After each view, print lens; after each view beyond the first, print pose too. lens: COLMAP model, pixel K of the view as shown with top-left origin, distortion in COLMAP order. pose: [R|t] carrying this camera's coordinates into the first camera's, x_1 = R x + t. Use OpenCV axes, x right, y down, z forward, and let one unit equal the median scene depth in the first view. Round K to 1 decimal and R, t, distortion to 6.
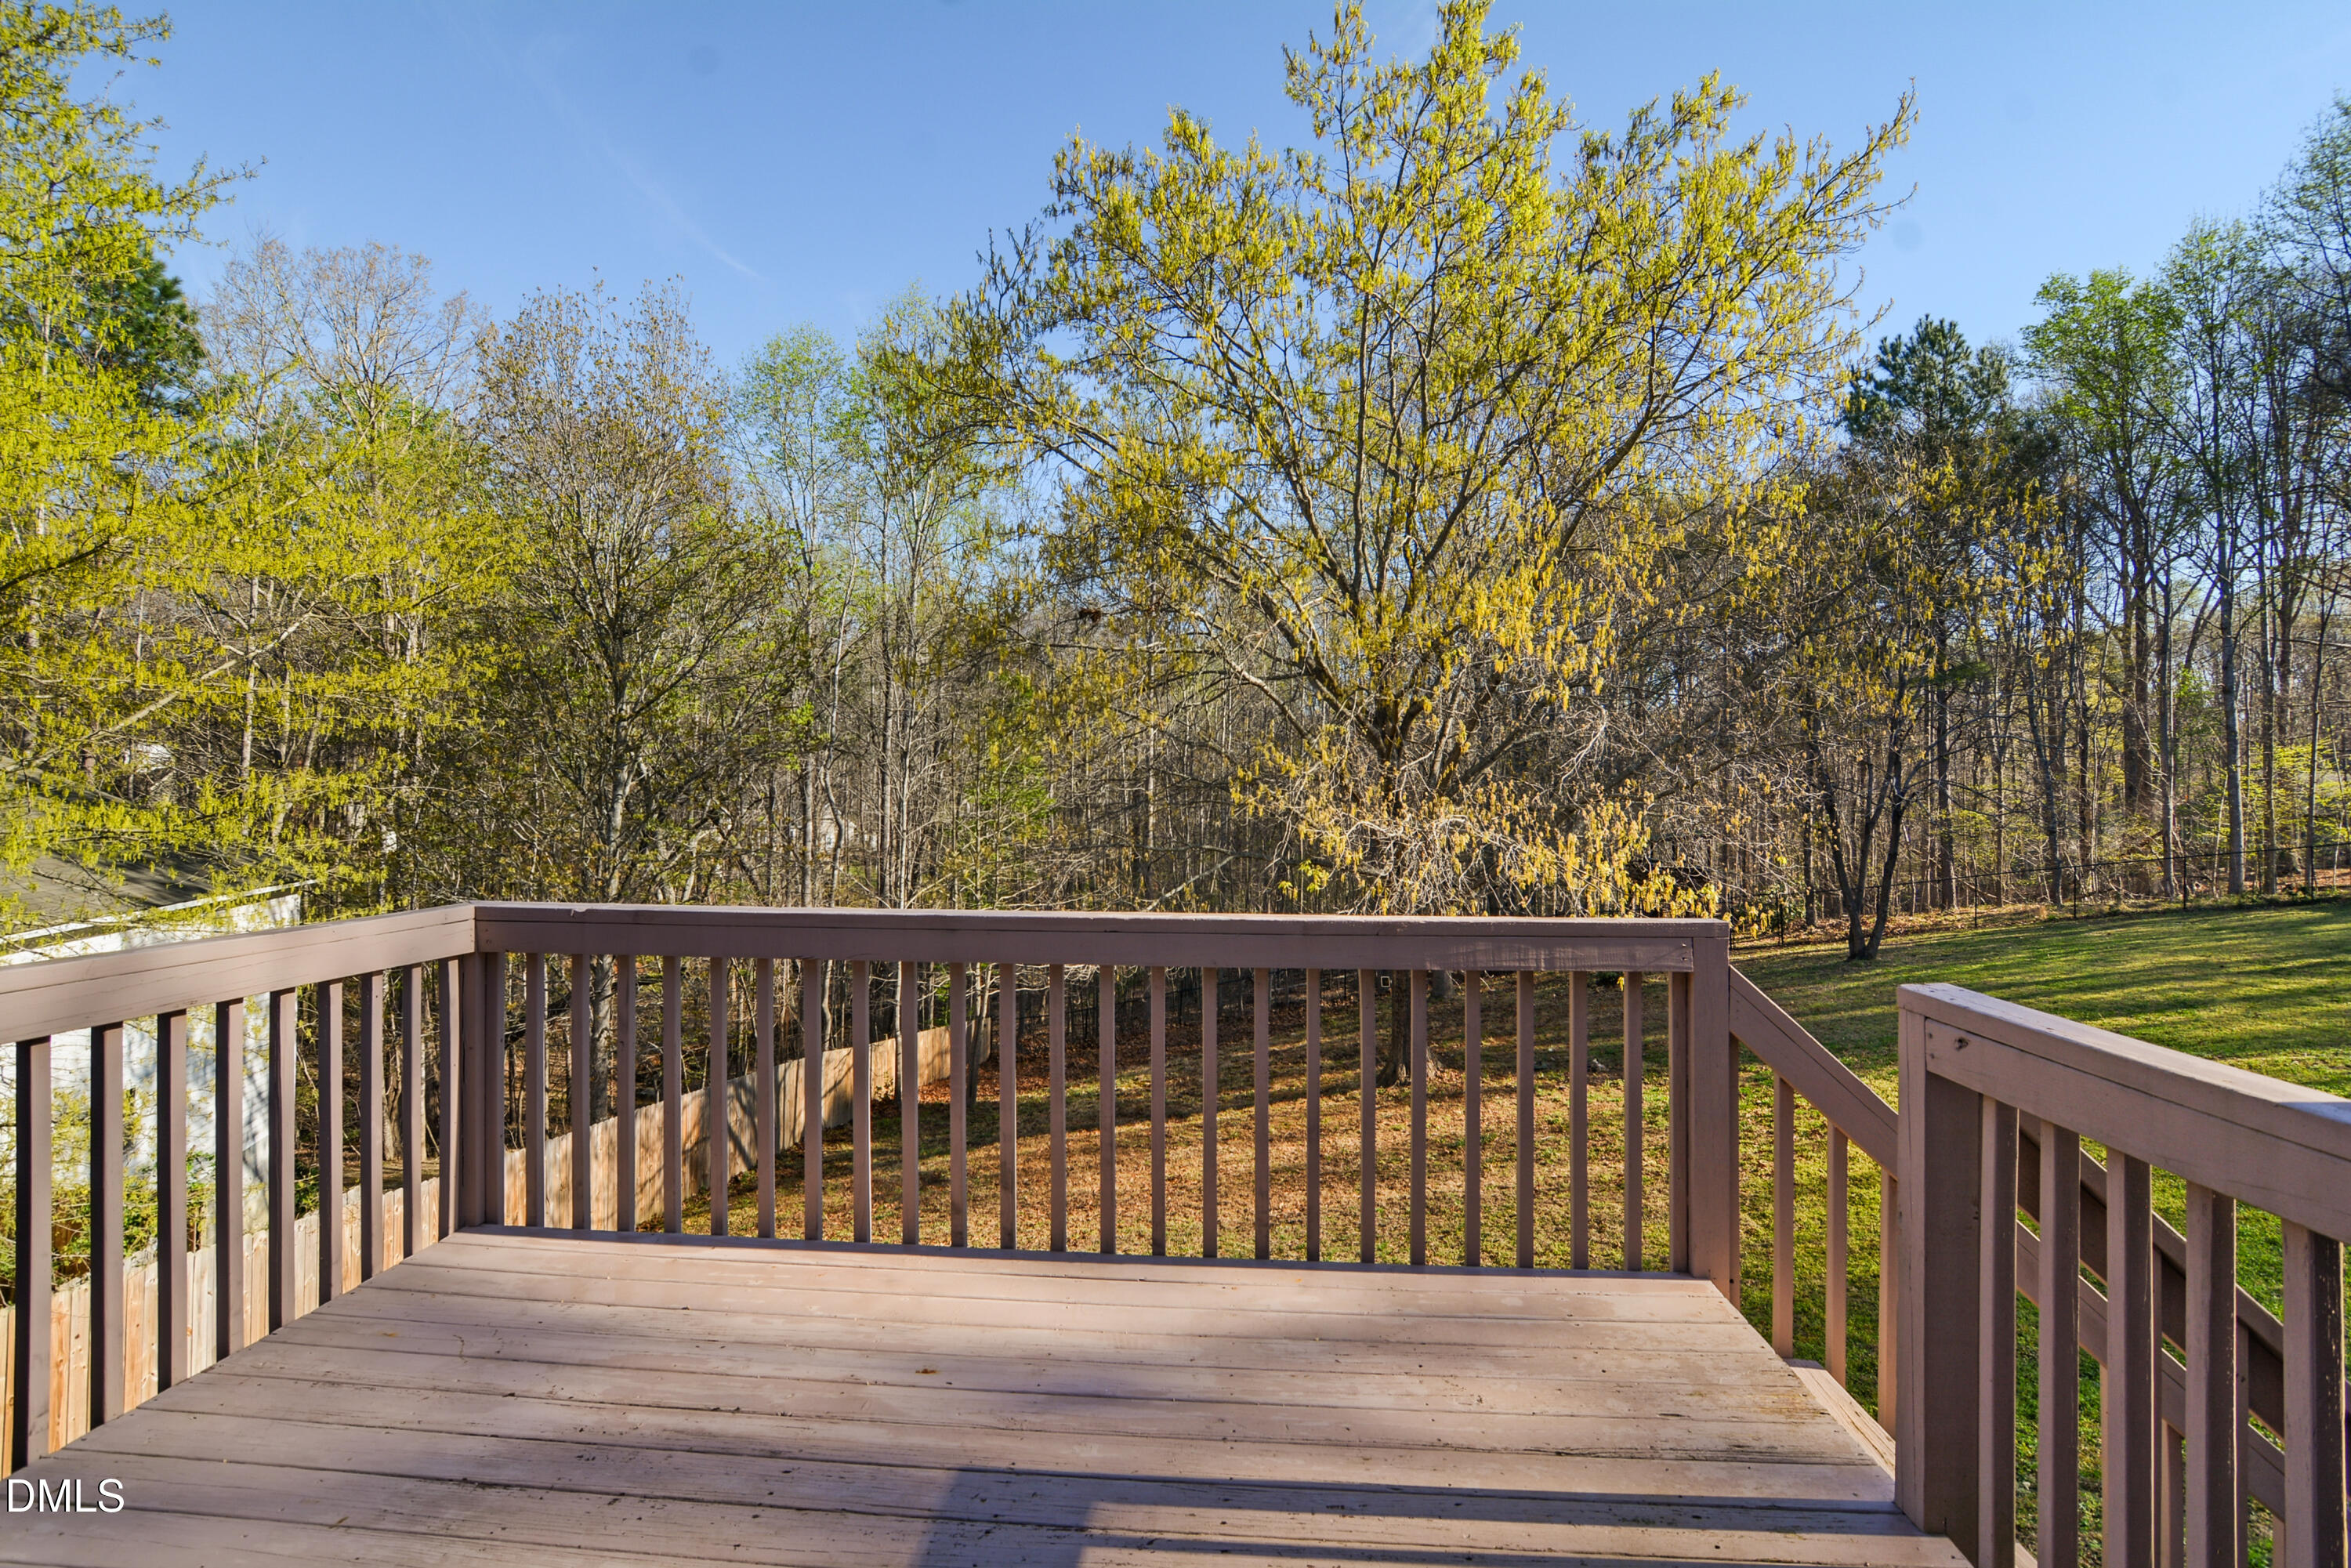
lens RADIAL K [[1169.2, 0, 1160.7], [0, 1169.2, 788.3], [0, 0, 1]] dist [-0.025180, 0.000445]
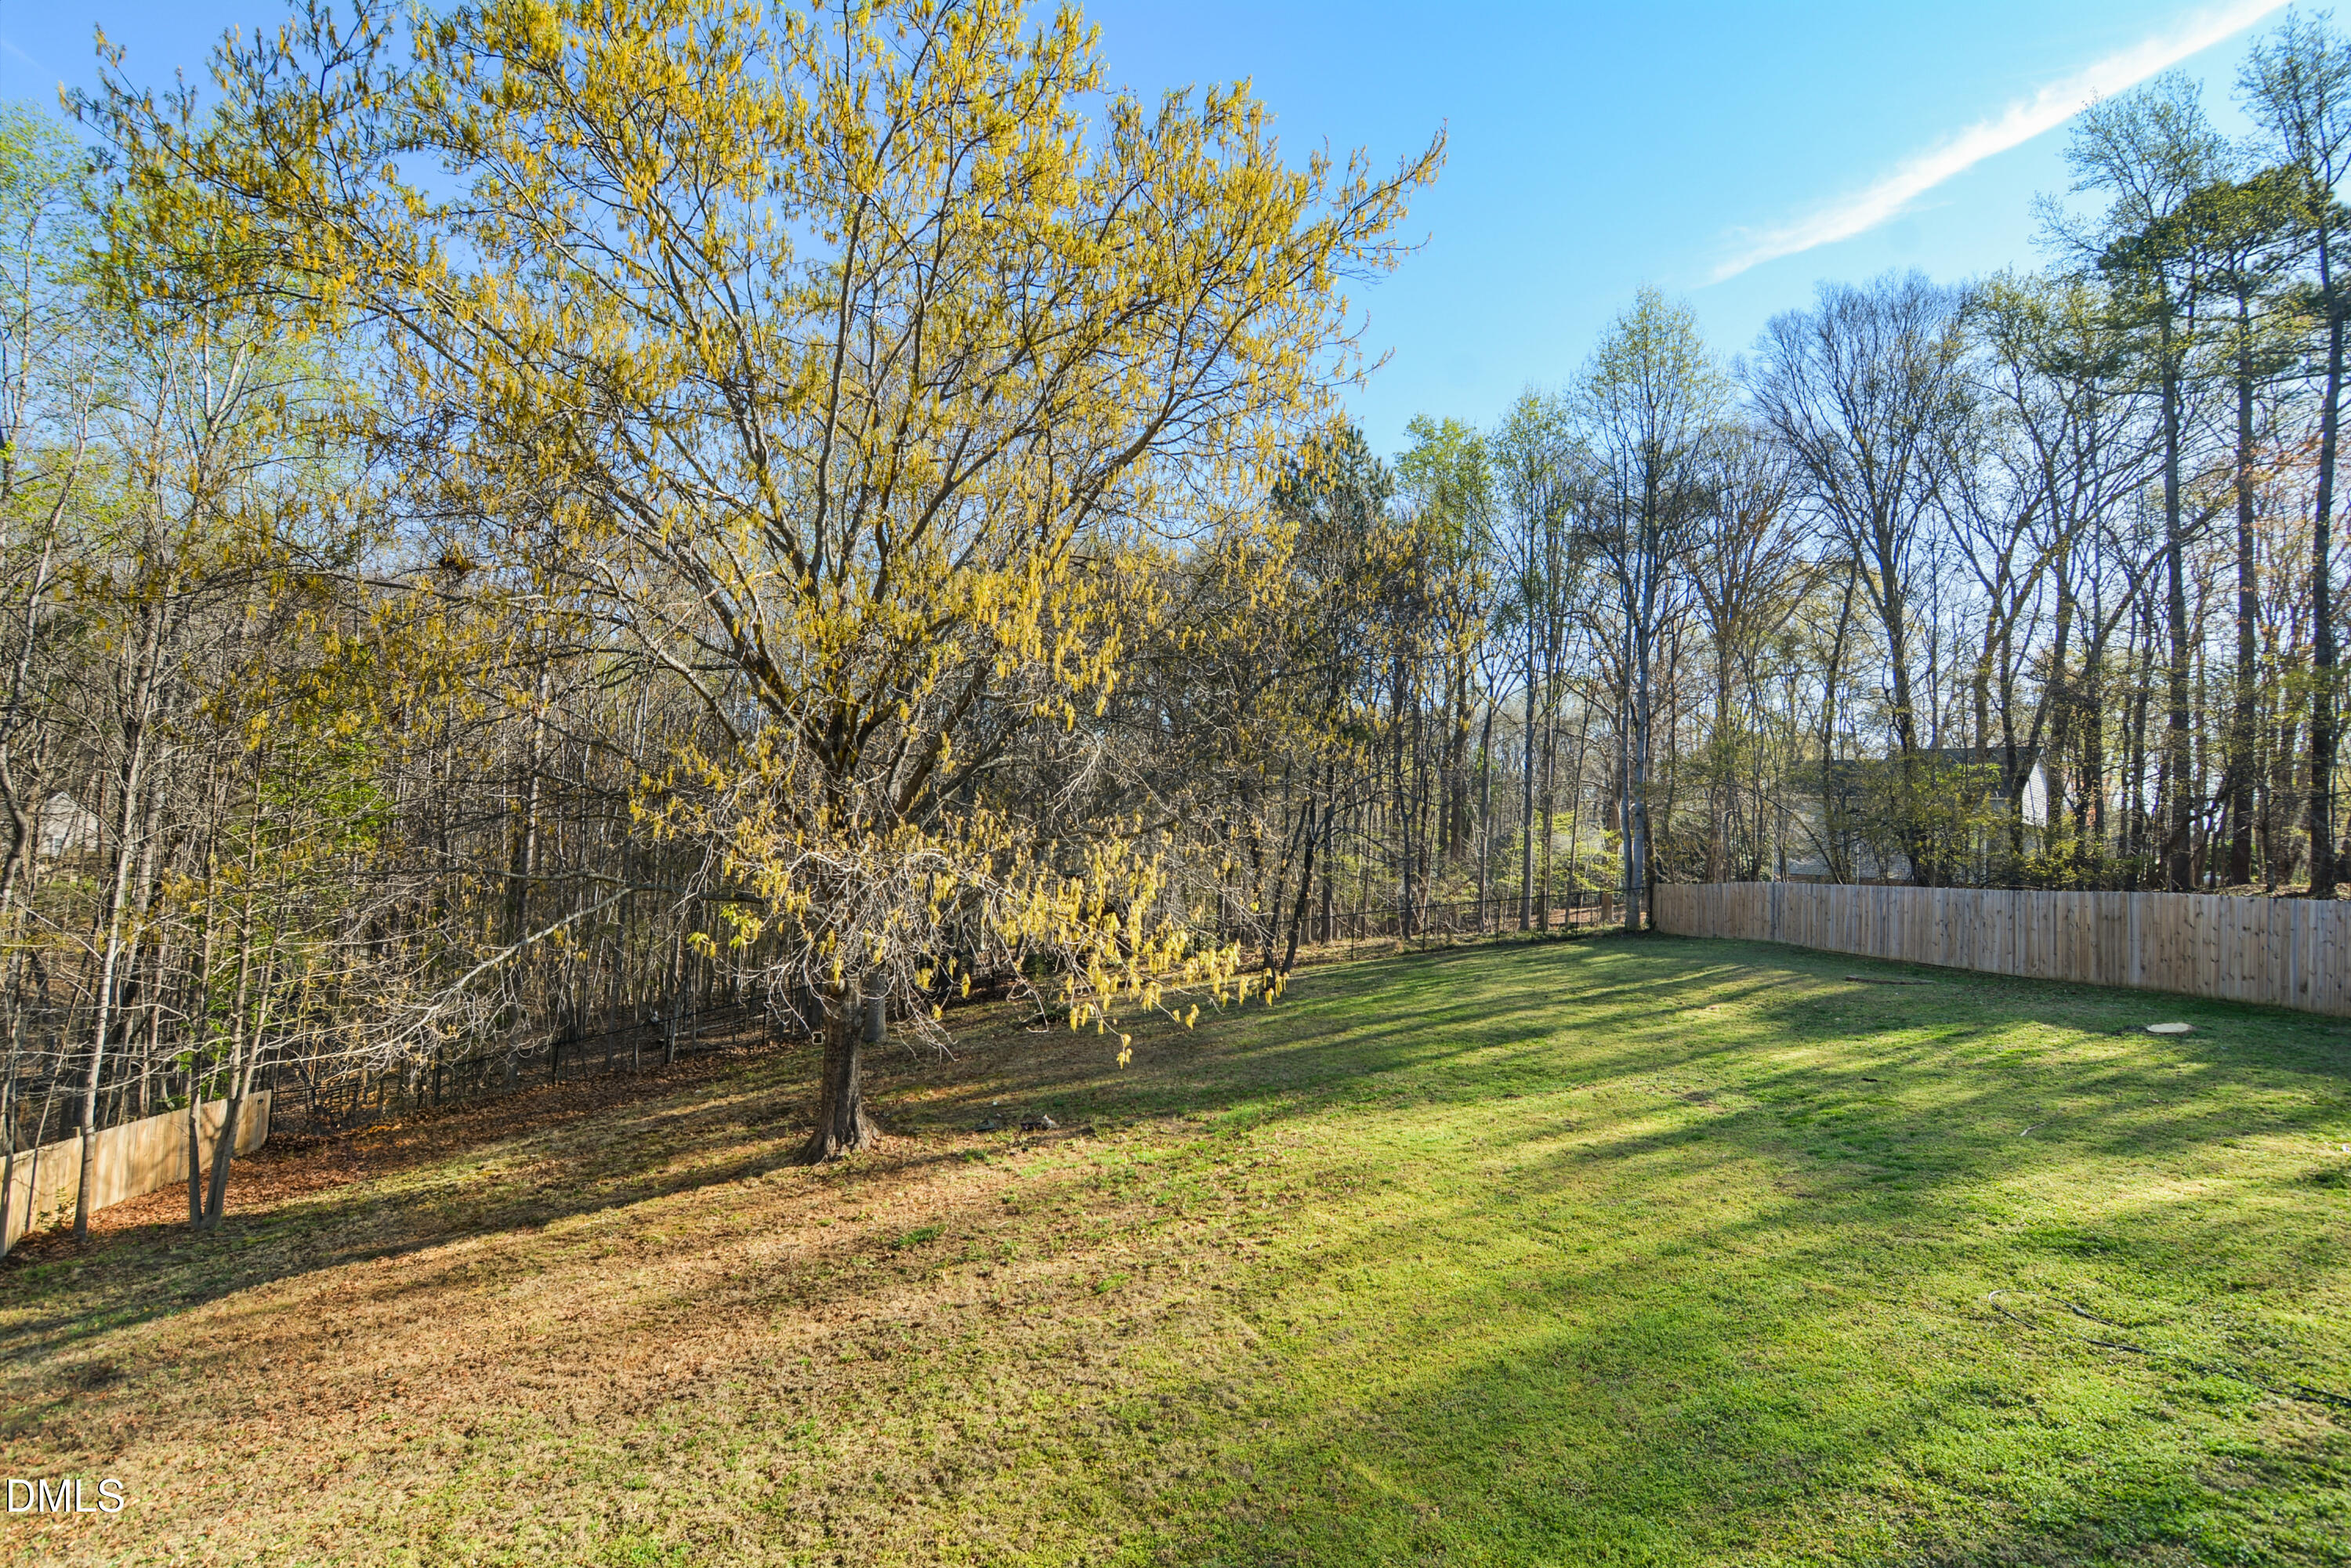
lens RADIAL K [[1152.0, 0, 1174.4], [0, 1152.0, 763.7], [0, 0, 1]] dist [-0.025906, 0.001382]
pose [[0.879839, 0.068814, 0.470263, 0.017824], [-0.048356, 0.997289, -0.055463, 0.000216], [-0.472805, 0.026059, 0.880782, 0.169895]]
